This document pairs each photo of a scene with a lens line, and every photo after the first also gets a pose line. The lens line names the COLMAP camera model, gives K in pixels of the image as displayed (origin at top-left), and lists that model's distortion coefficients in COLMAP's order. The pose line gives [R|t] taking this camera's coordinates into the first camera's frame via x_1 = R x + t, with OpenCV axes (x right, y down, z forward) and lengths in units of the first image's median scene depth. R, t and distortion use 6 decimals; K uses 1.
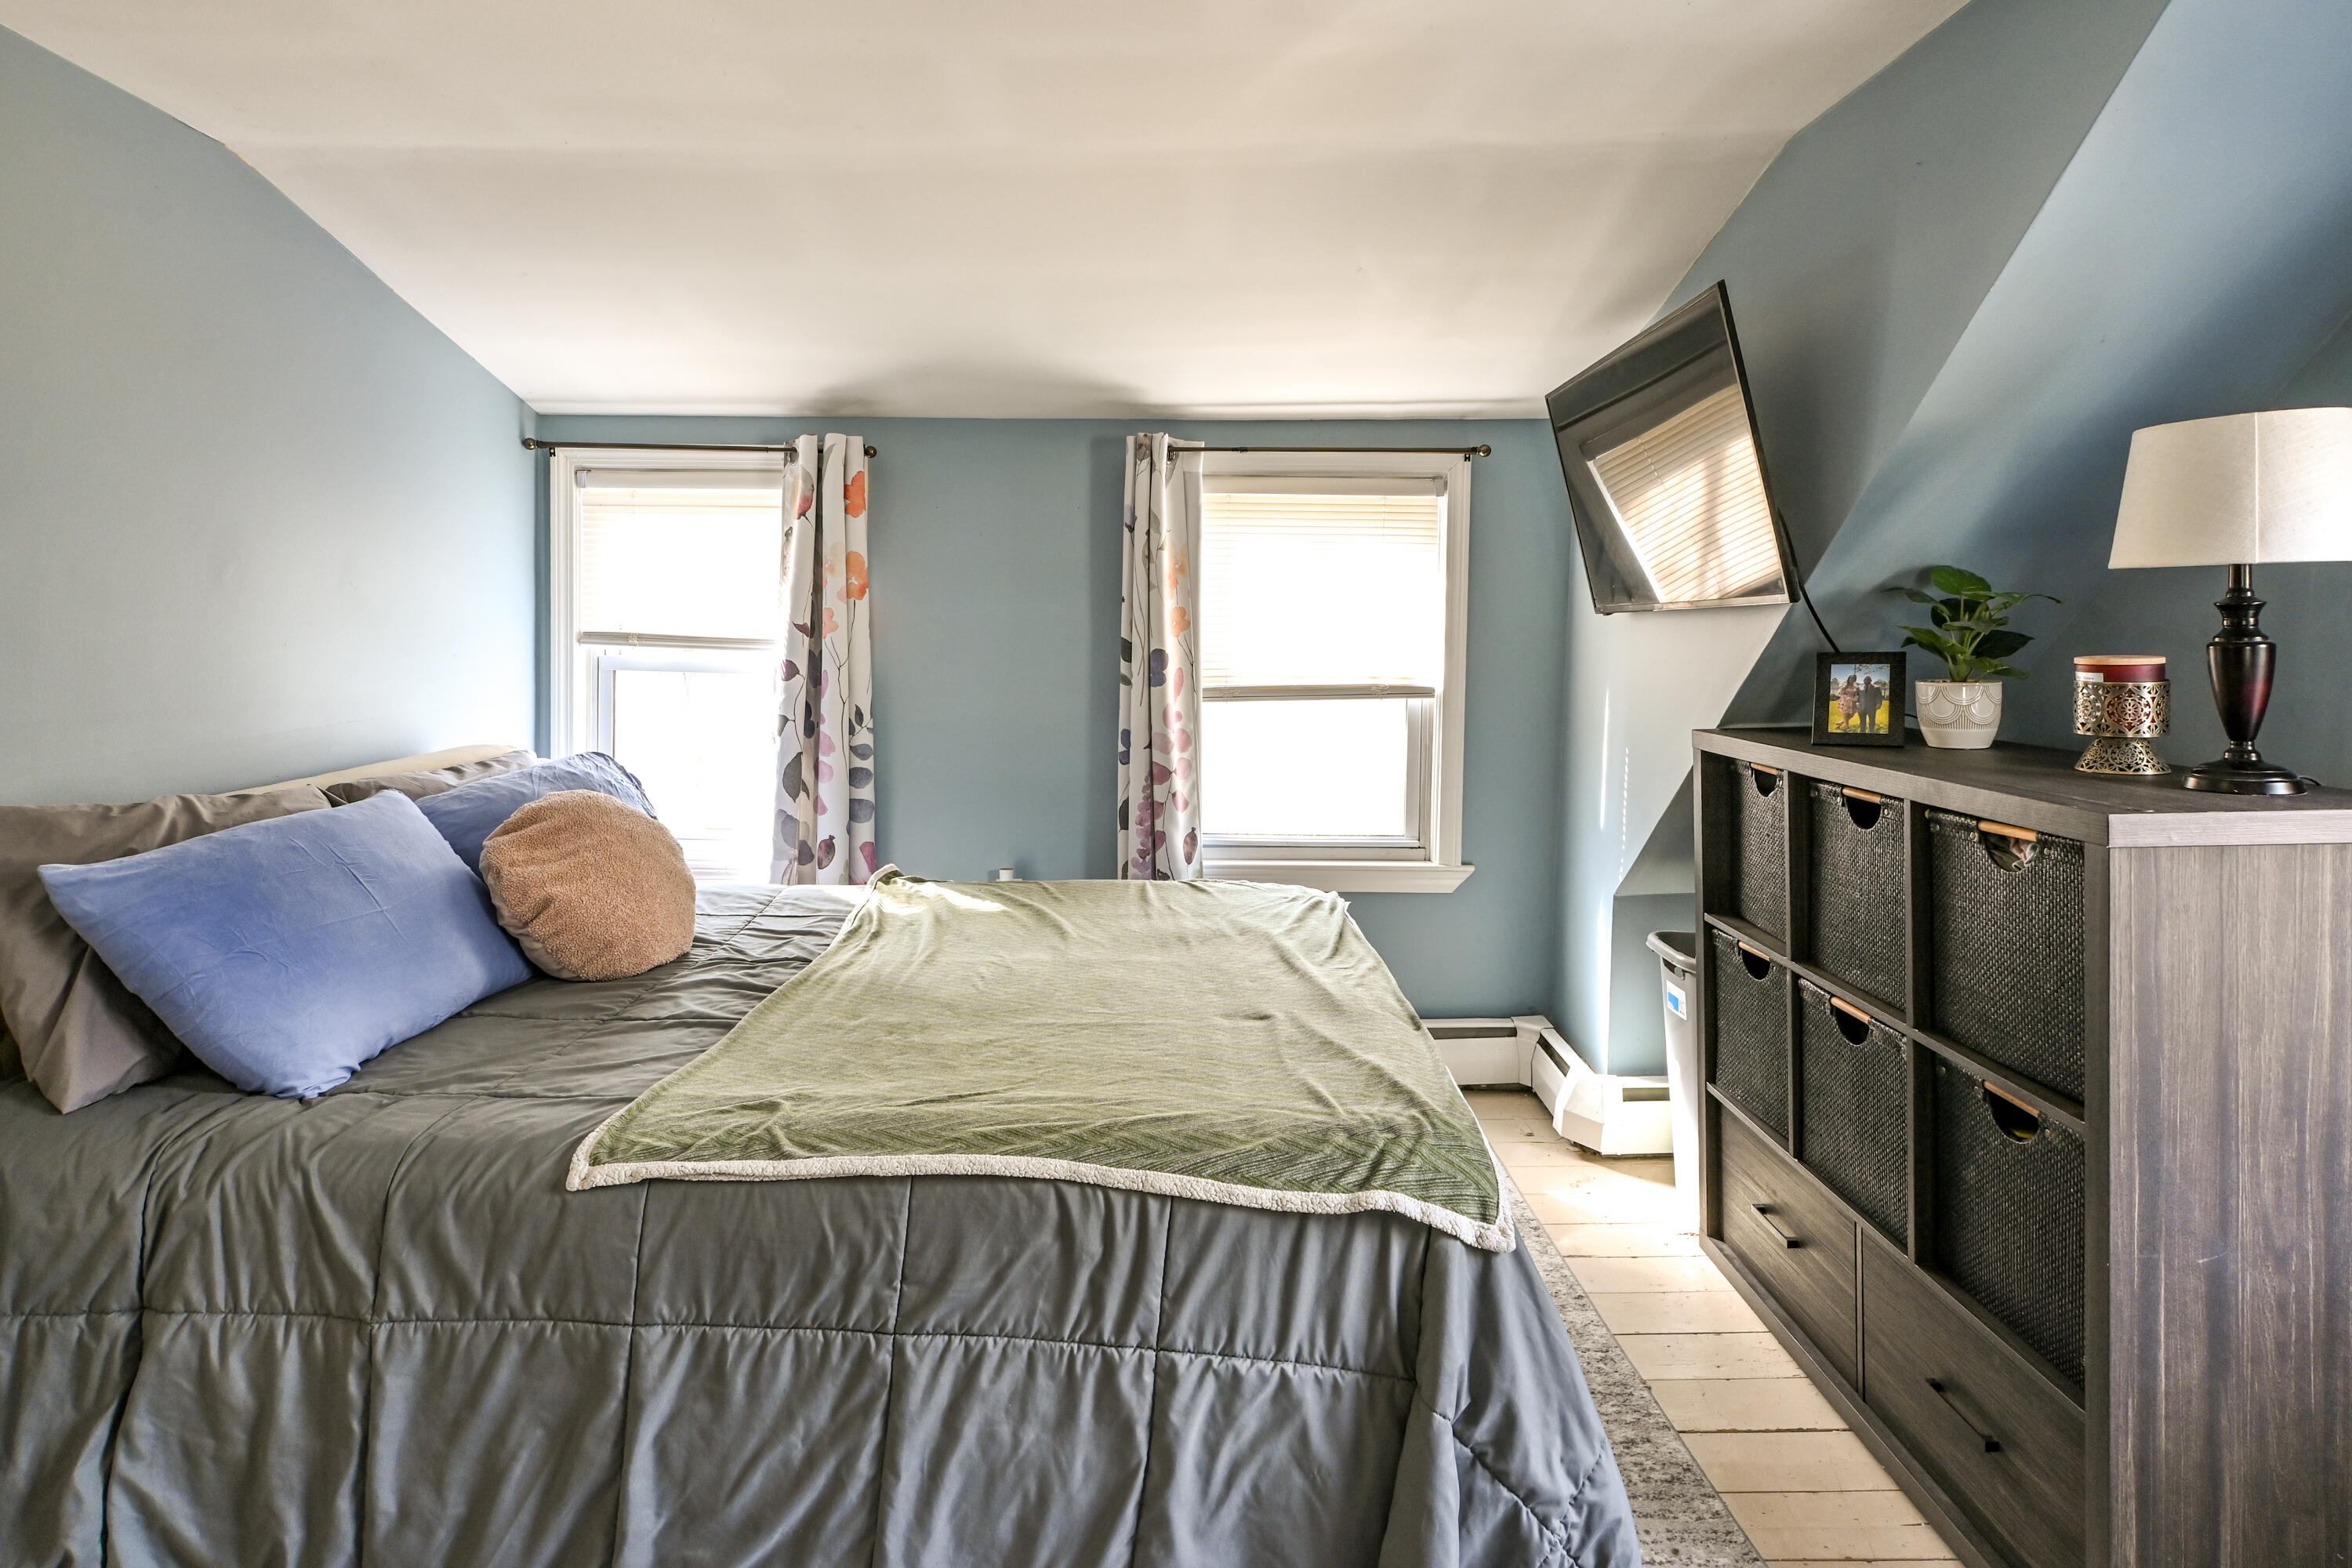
lens RADIAL K [[1218.8, 0, 983.6], [0, 1218.8, 694.0], [0, 0, 1]] dist [0.002676, -0.000186]
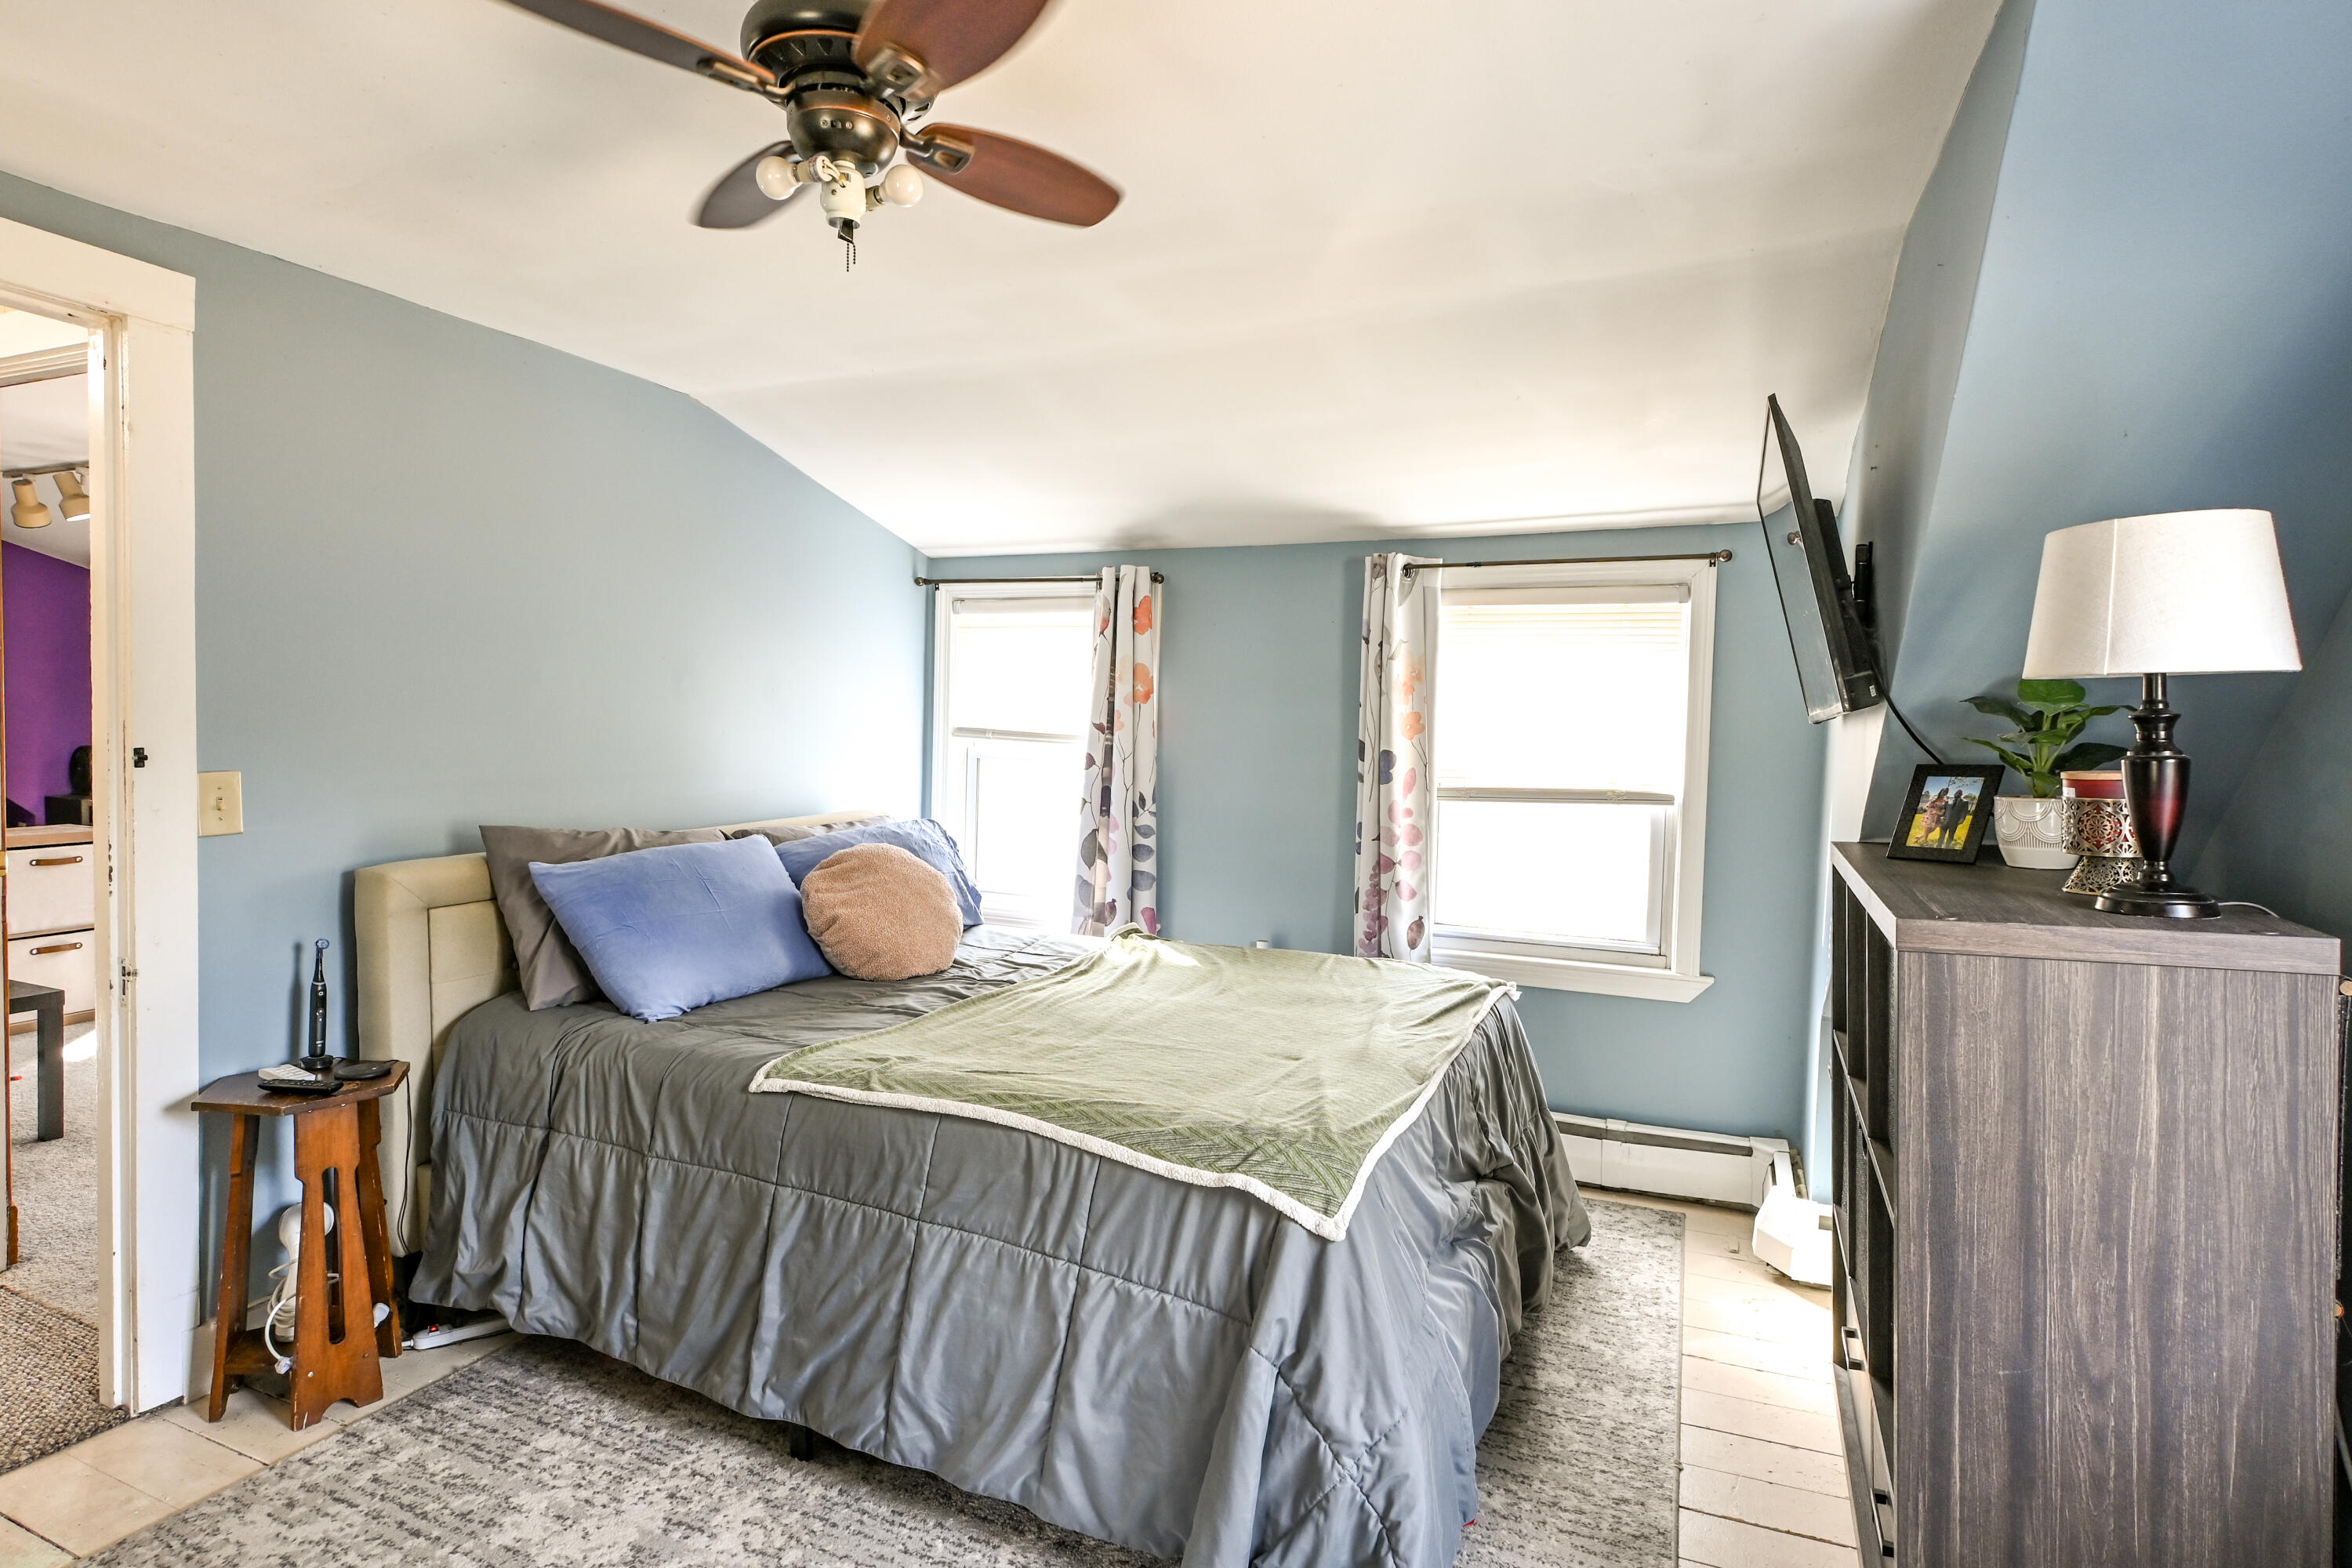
lens RADIAL K [[1255.0, 0, 1110.0], [0, 1255.0, 808.7], [0, 0, 1]] dist [-0.000732, 0.001928]
pose [[0.905426, 0.040649, -0.422553, 0.711067], [-0.037466, 0.999172, 0.015838, 0.012923], [0.422847, 0.001491, 0.906200, -0.228236]]
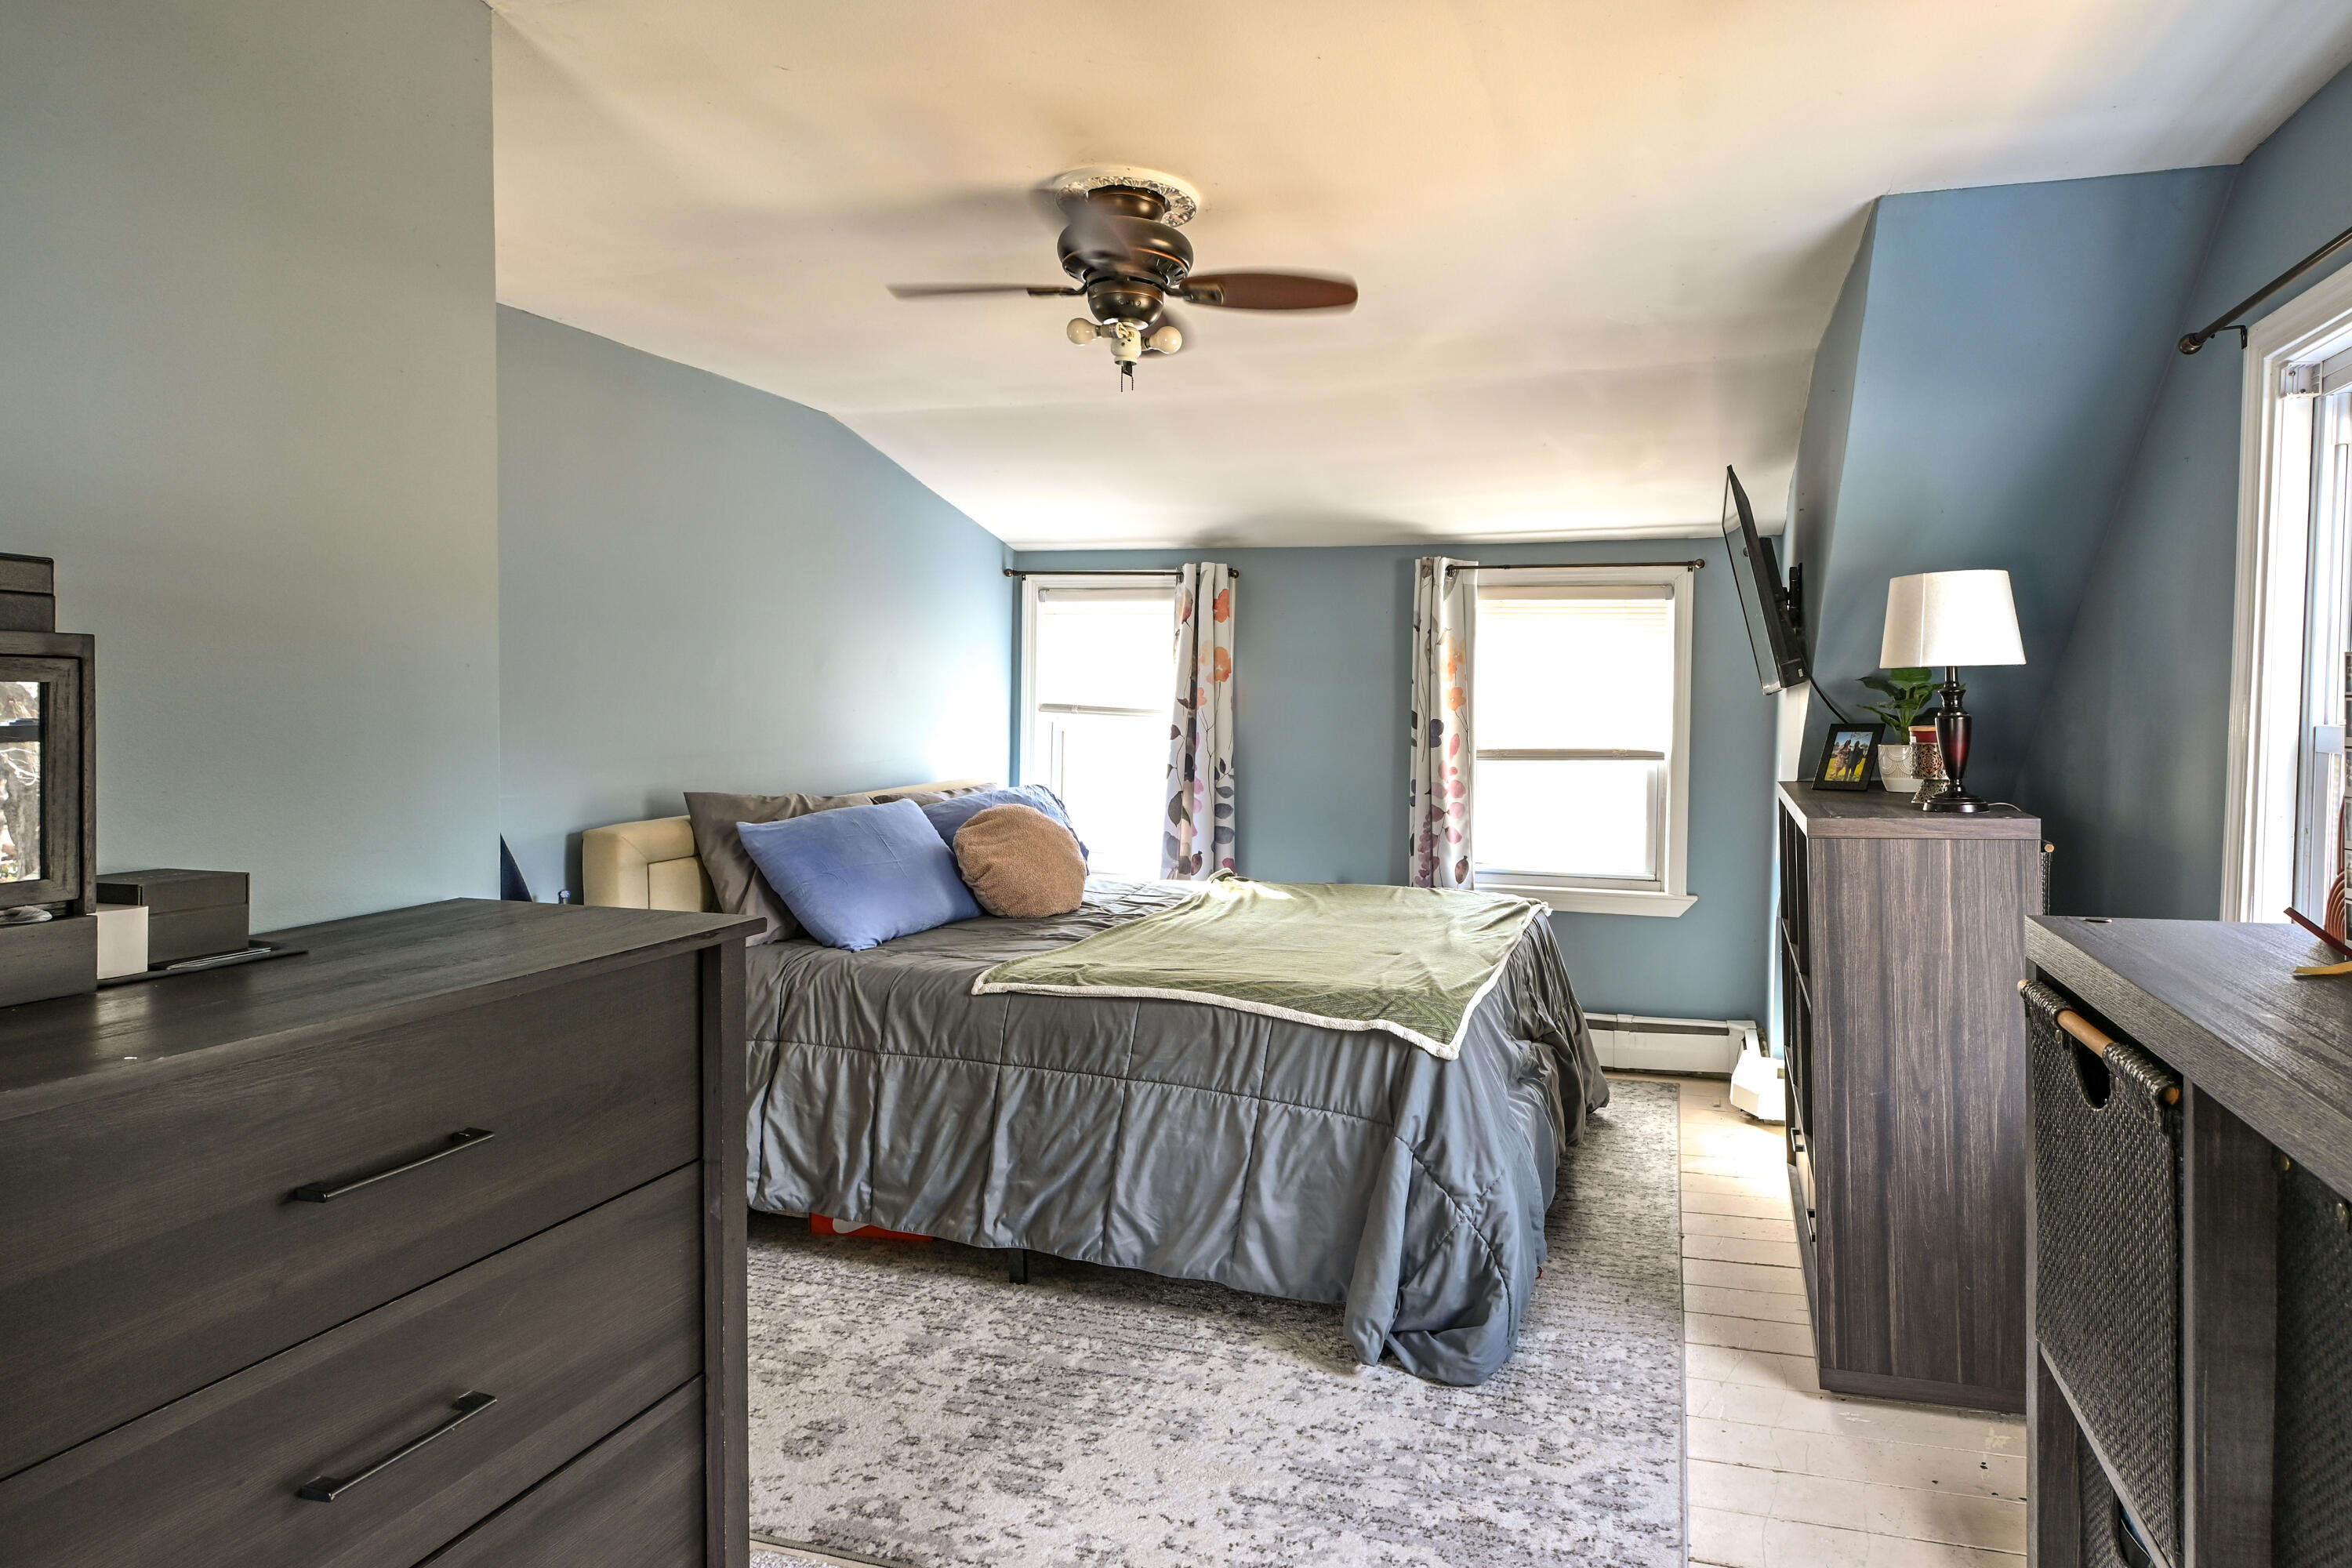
lens RADIAL K [[1486.4, 0, 1176.0], [0, 1486.4, 784.0], [0, 0, 1]] dist [-0.000806, 0.000419]
pose [[0.948833, 0.022266, -0.314991, 0.691022], [-0.021792, 0.999750, 0.005027, 0.056897], [0.315024, 0.002094, 0.949081, -1.115955]]
